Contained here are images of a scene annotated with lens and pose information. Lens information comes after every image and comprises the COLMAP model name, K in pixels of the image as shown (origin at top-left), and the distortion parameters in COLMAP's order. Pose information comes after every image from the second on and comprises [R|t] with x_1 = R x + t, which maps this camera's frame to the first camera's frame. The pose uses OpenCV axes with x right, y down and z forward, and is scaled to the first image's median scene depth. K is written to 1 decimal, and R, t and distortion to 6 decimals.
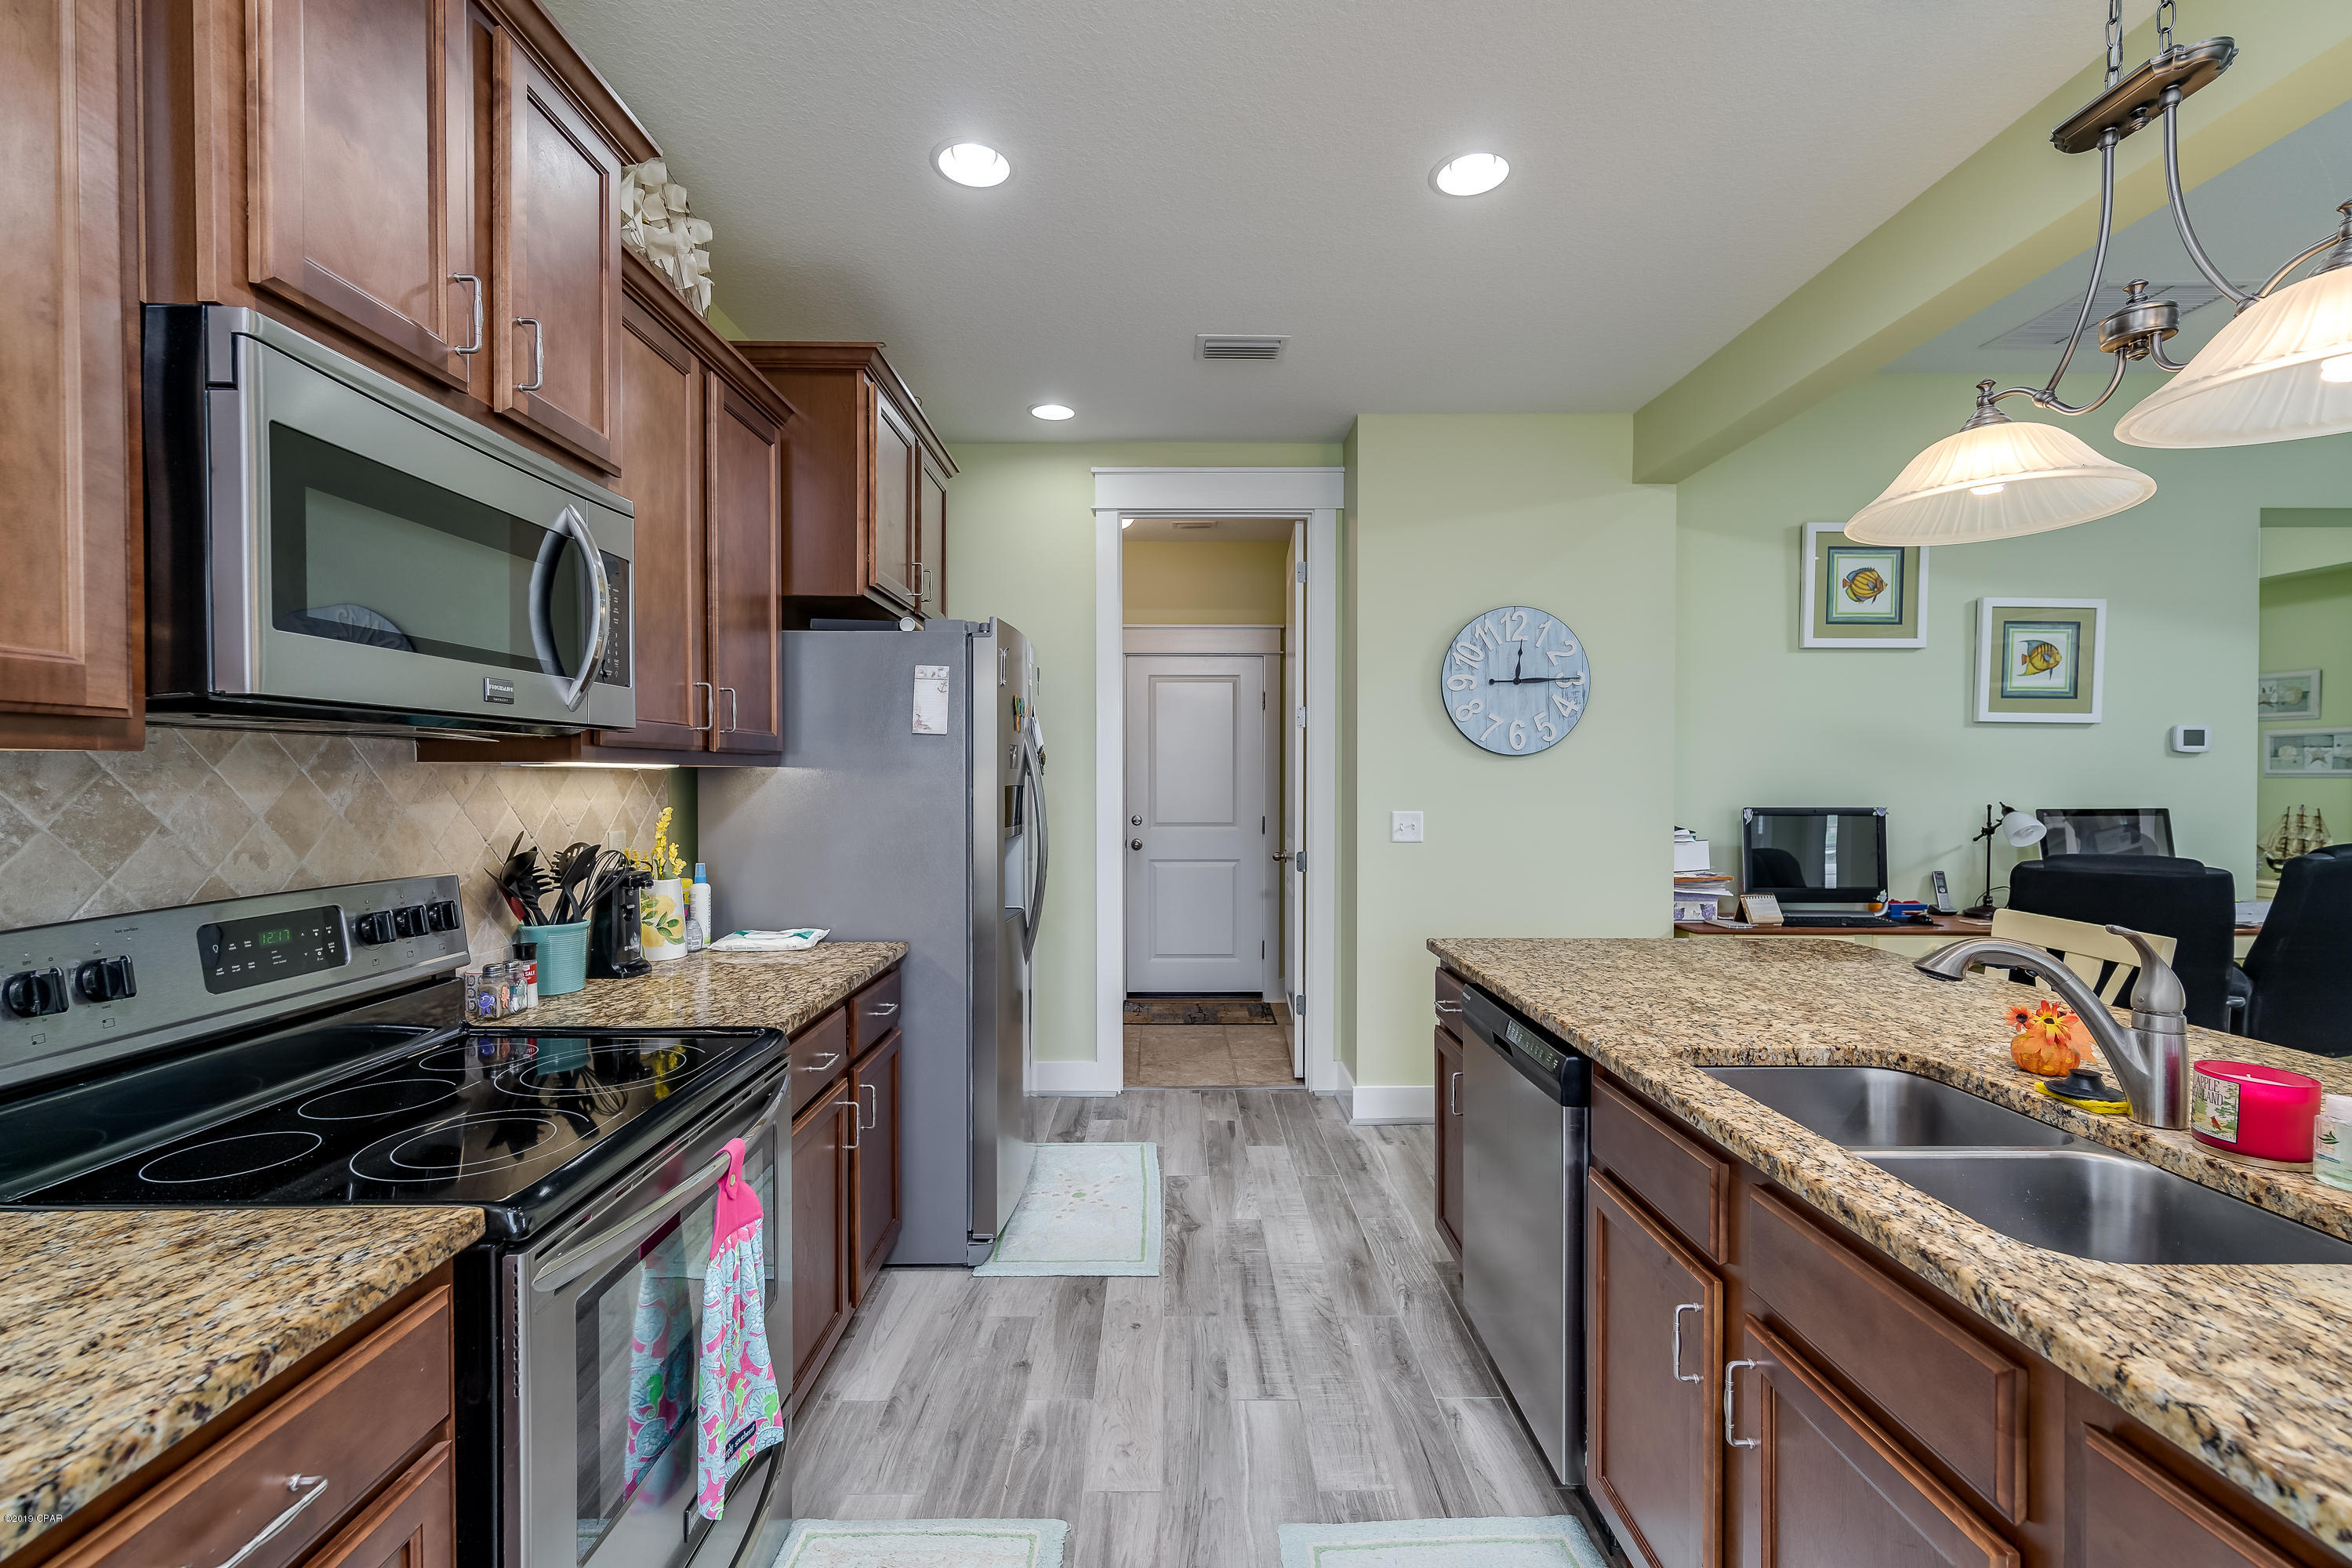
lens RADIAL K [[1021.1, 0, 1176.2], [0, 1021.1, 782.4], [0, 0, 1]] dist [0.000508, 0.000088]
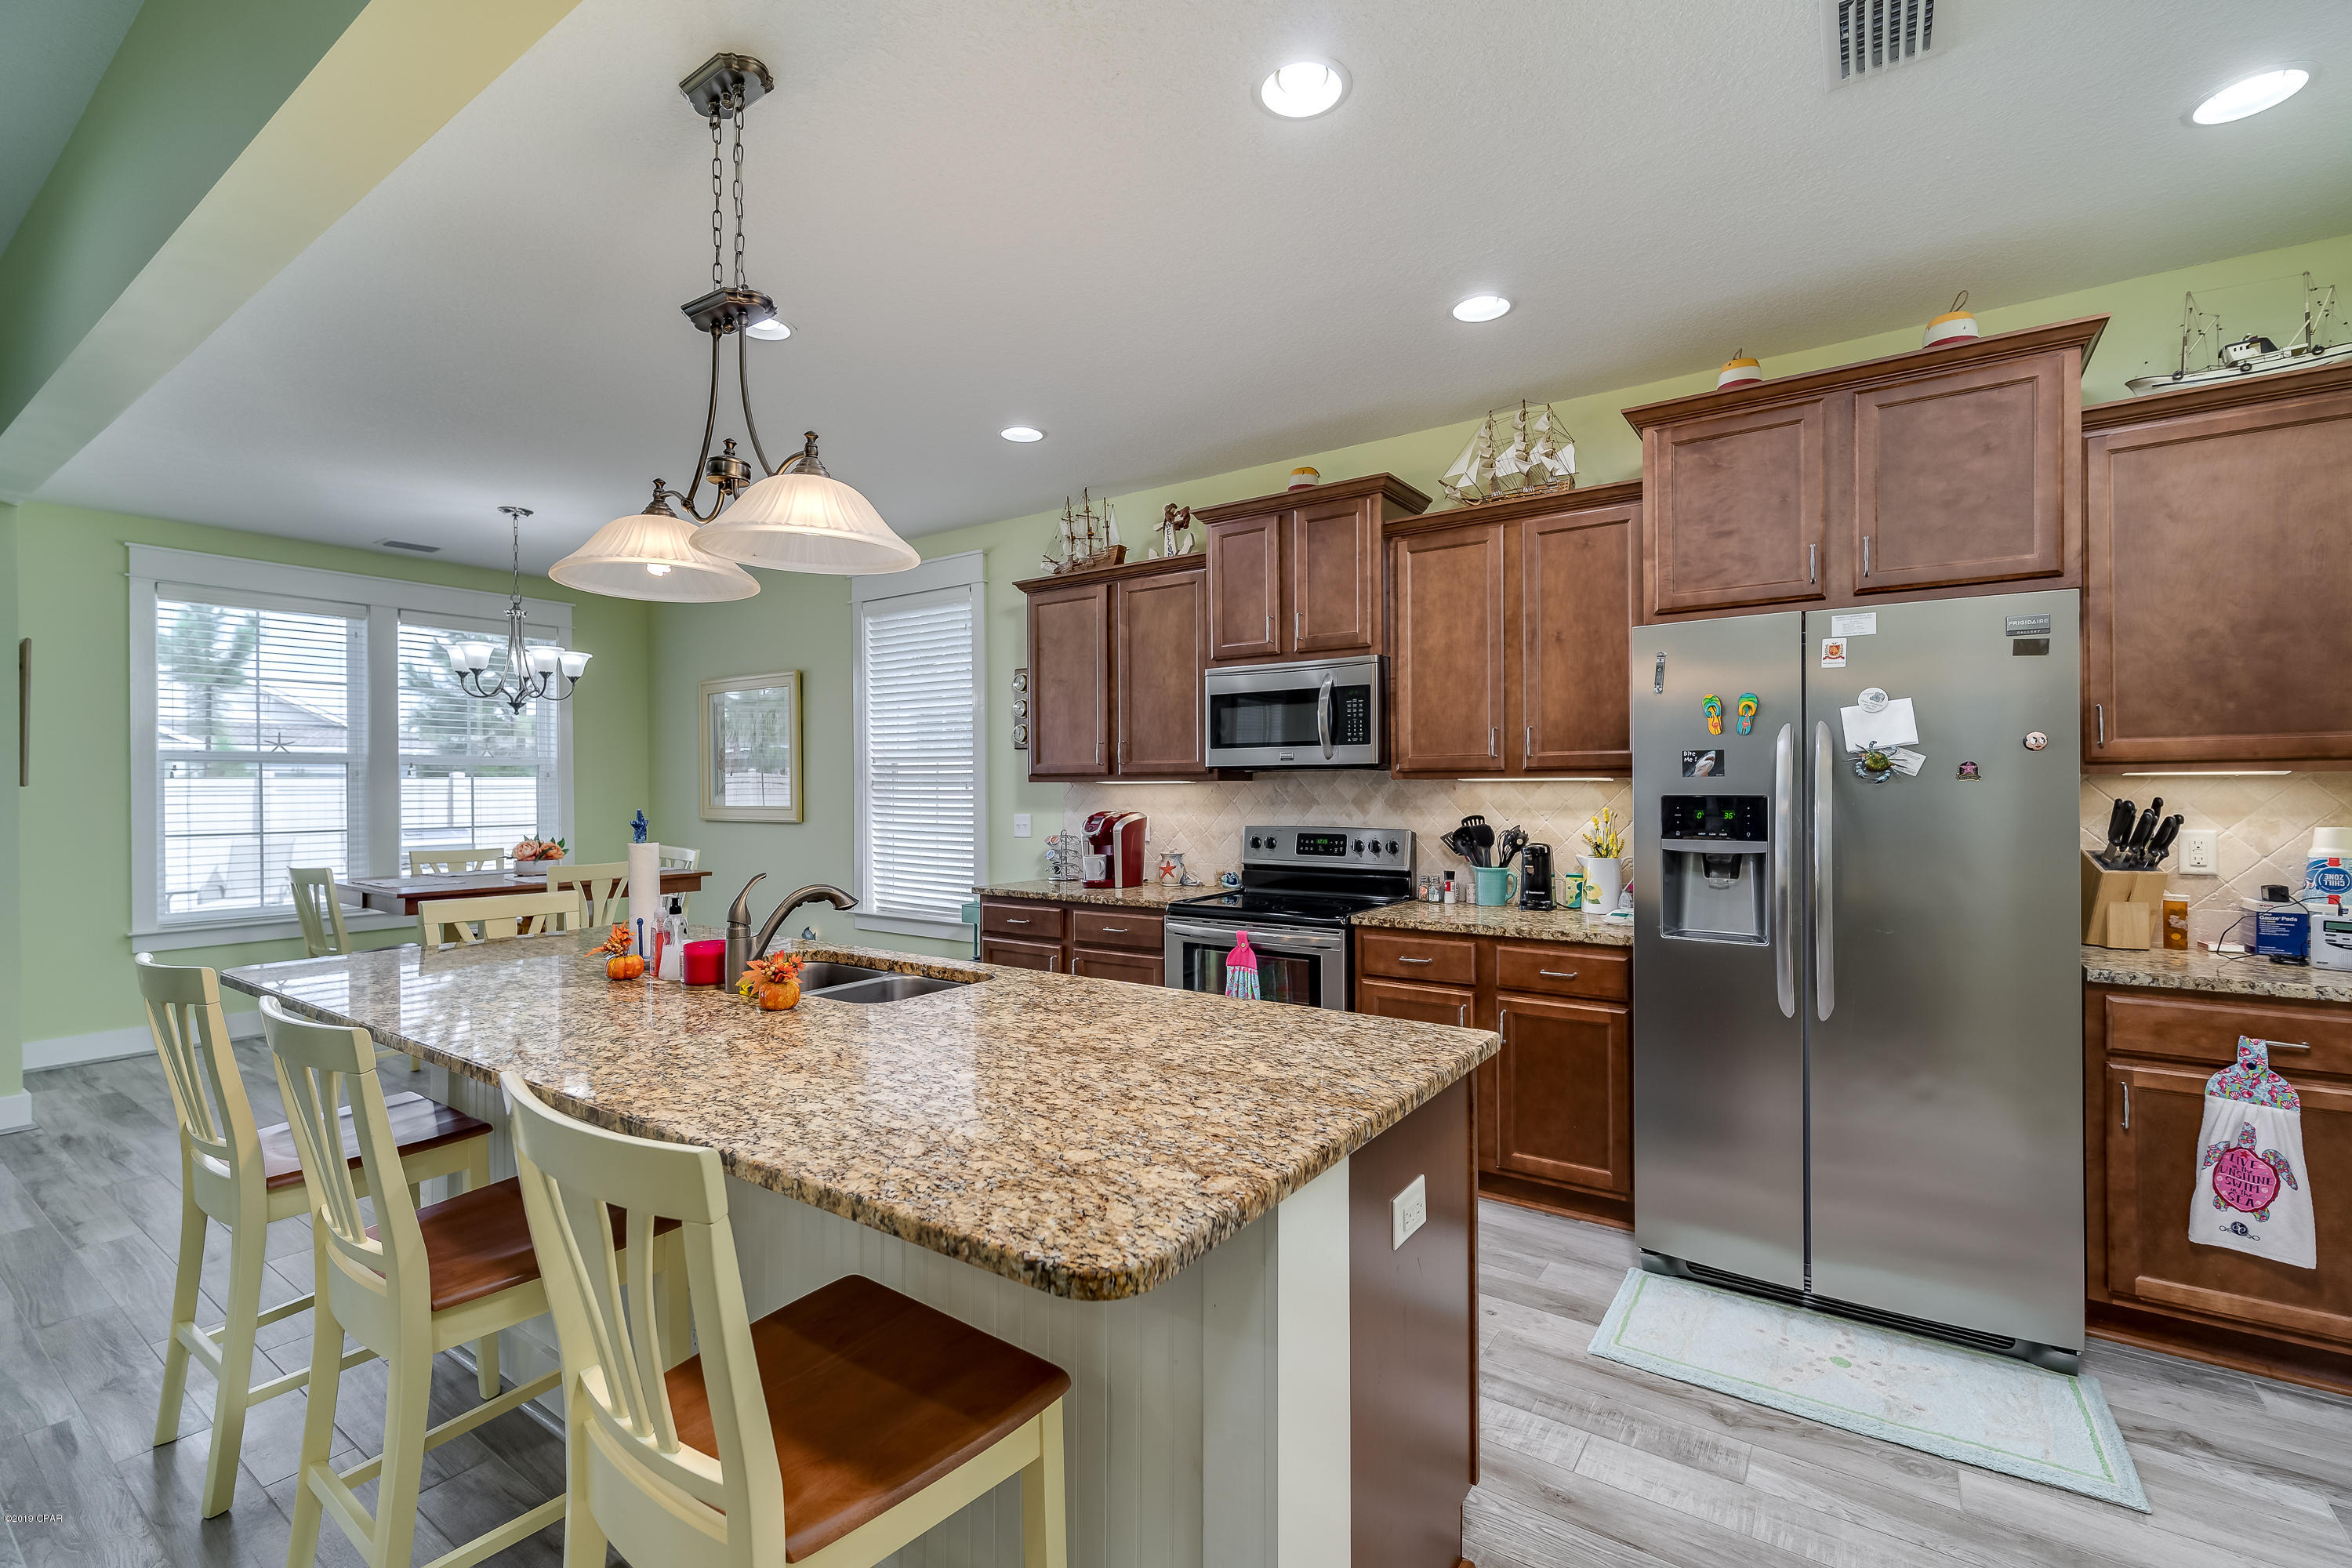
lens RADIAL K [[1021.1, 0, 1175.4], [0, 1021.1, 784.7], [0, 0, 1]] dist [0.000508, 0.000088]
pose [[-0.583736, 0.005563, -0.811924, 1.853692], [0.000785, 0.999980, 0.006287, -0.031816], [0.811943, 0.003033, -0.583729, 2.526142]]
